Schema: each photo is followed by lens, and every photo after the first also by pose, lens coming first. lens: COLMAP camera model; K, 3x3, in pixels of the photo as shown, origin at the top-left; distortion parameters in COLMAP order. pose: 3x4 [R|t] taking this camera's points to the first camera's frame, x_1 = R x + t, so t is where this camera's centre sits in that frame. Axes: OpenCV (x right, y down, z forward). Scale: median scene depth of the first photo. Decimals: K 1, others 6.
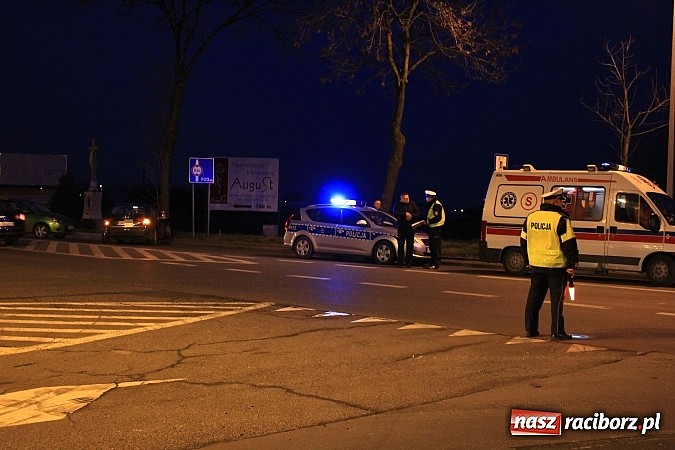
lens RADIAL K [[992.7, 0, 337.5], [0, 992.7, 225.0], [0, 0, 1]] dist [-0.027633, -0.022994]
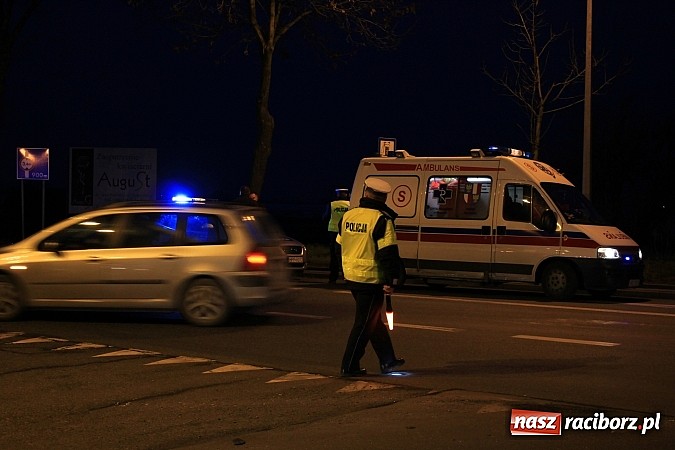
lens RADIAL K [[1207.9, 0, 337.5], [0, 1207.9, 225.0], [0, 0, 1]] dist [-0.056188, 0.026456]
pose [[0.998526, -0.015580, 0.051987, 0.093109], [0.015760, 0.999871, -0.003051, 0.001391], [-0.051933, 0.003865, 0.998643, 0.038087]]
